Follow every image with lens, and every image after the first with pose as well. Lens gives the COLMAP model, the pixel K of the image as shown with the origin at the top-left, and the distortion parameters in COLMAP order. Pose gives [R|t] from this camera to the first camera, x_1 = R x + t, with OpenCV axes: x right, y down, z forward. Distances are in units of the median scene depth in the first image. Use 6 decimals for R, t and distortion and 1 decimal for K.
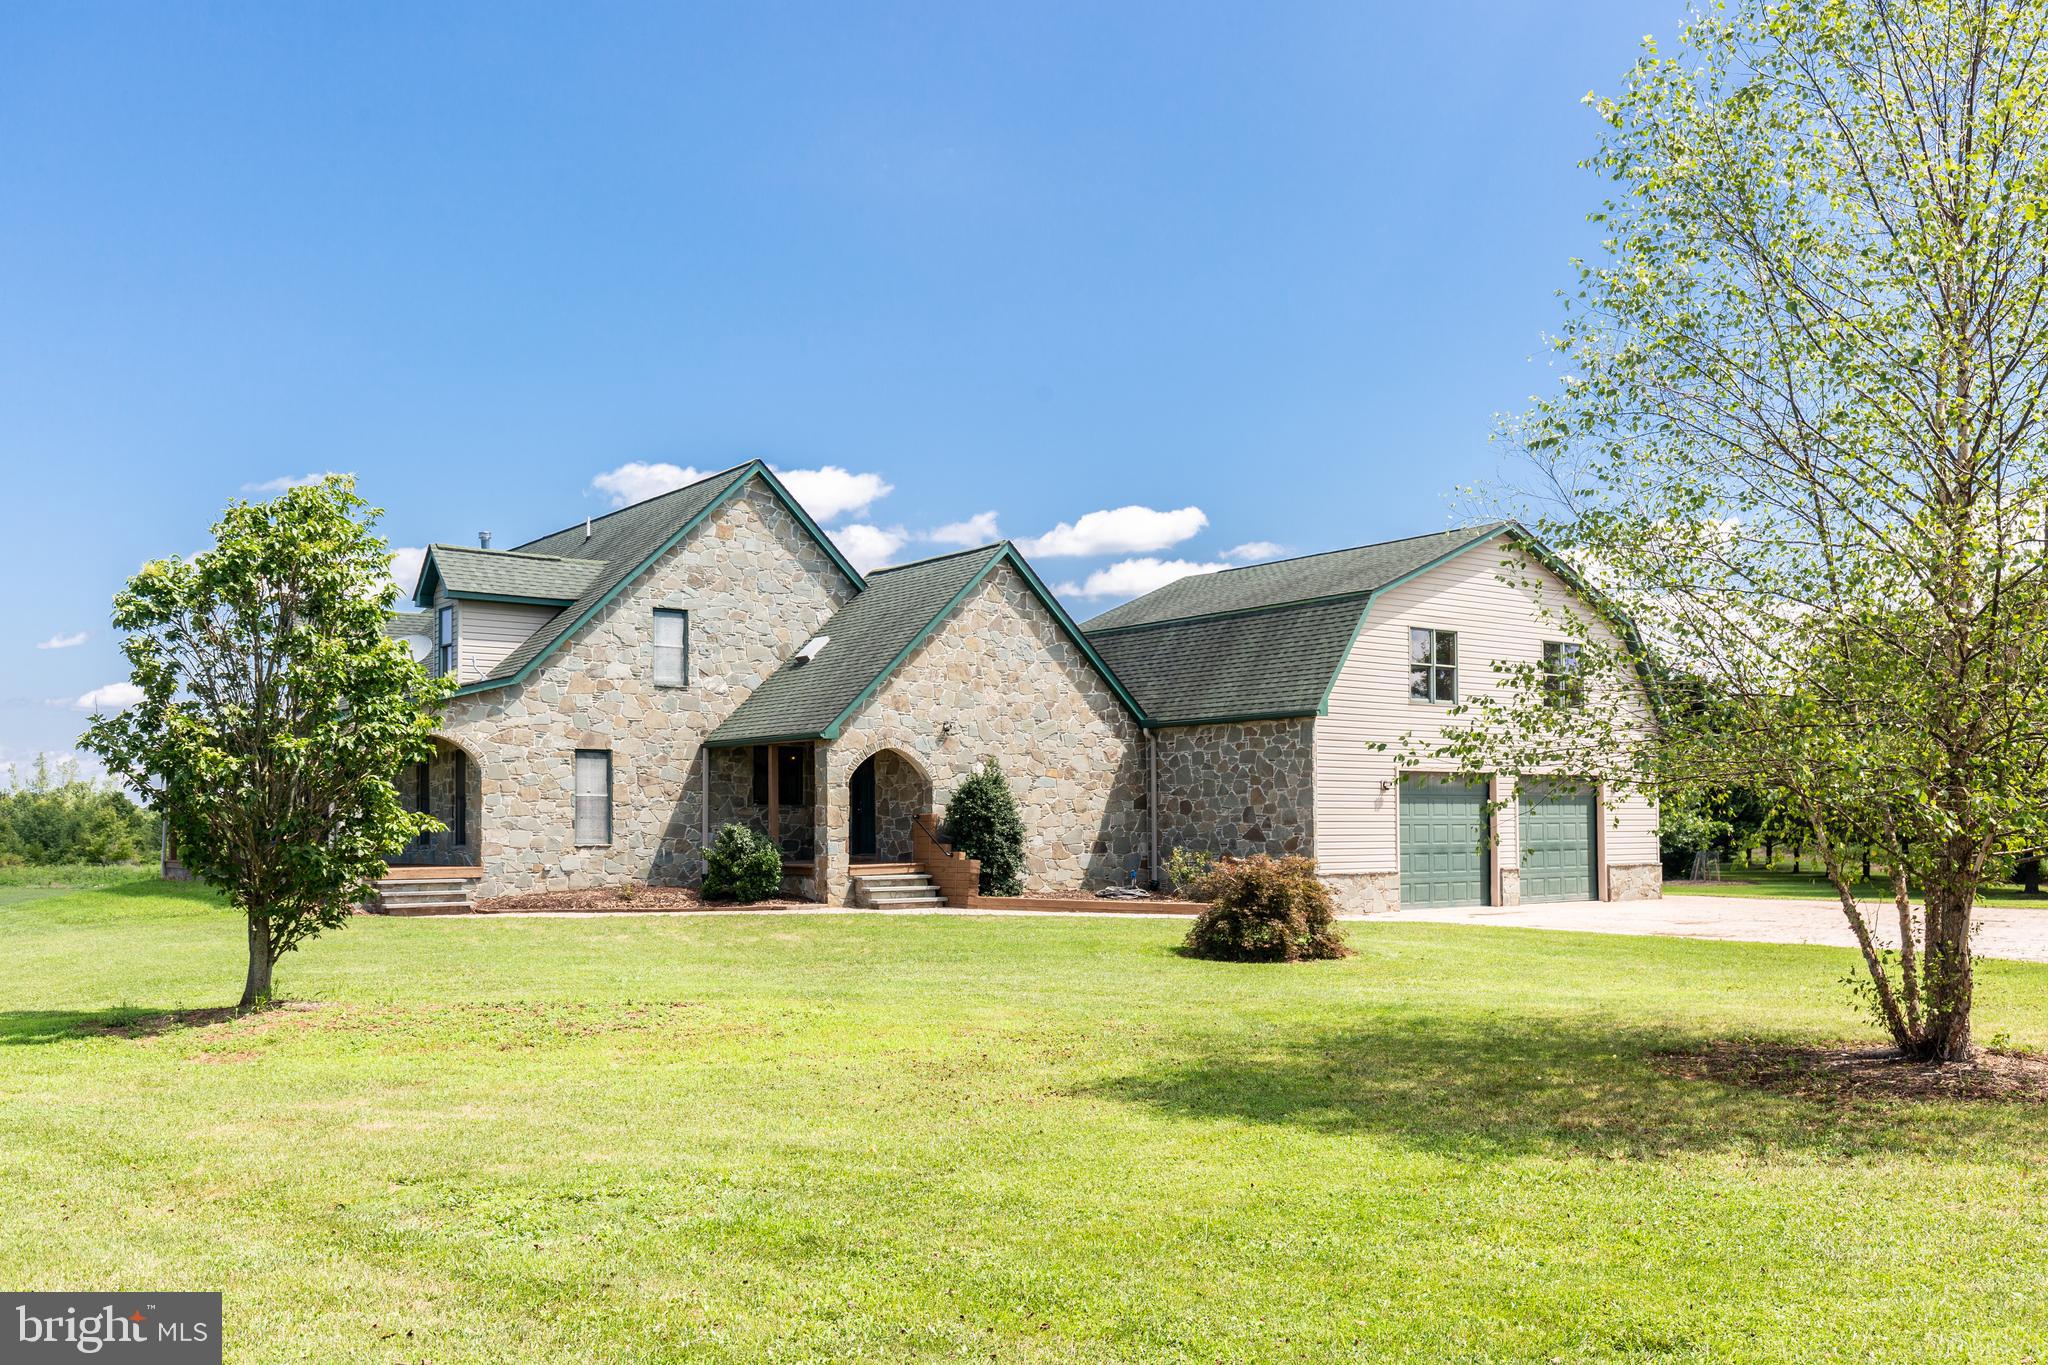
lens RADIAL K [[1720.2, 0, 1031.6], [0, 1720.2, 751.6], [0, 0, 1]] dist [0.058324, 0.003663]
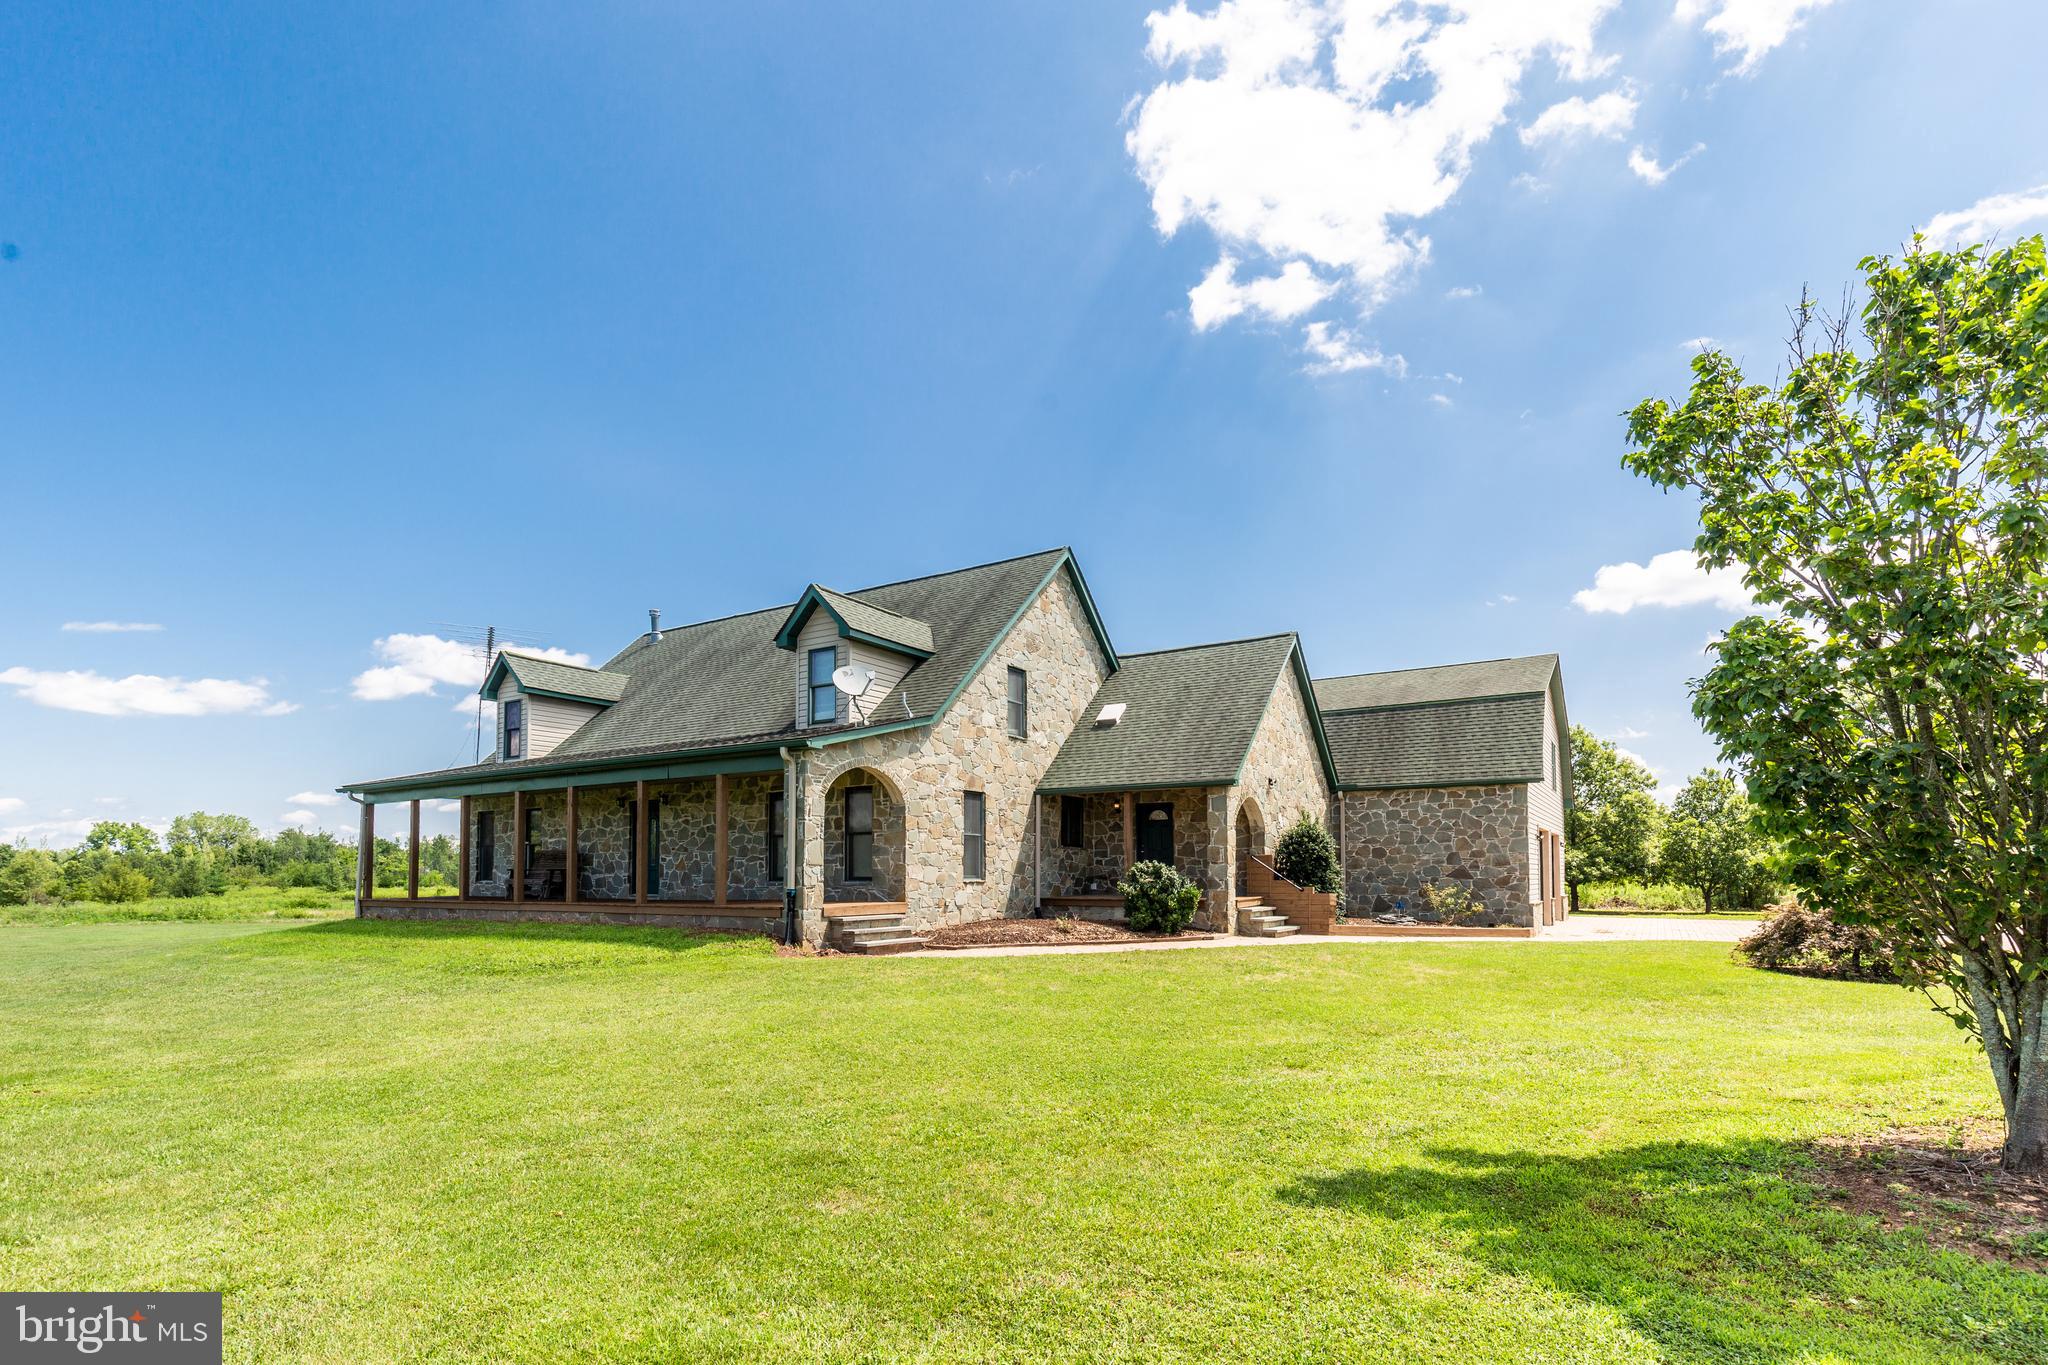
lens RADIAL K [[966.6, 0, 1020.6], [0, 966.6, 818.5], [0, 0, 1]] dist [-0.000521, -0.000134]
pose [[0.935831, 0.023873, 0.351640, -0.457265], [-0.018388, 0.999652, -0.018929, 0.027549], [-0.351970, 0.011248, 0.935944, 0.452235]]
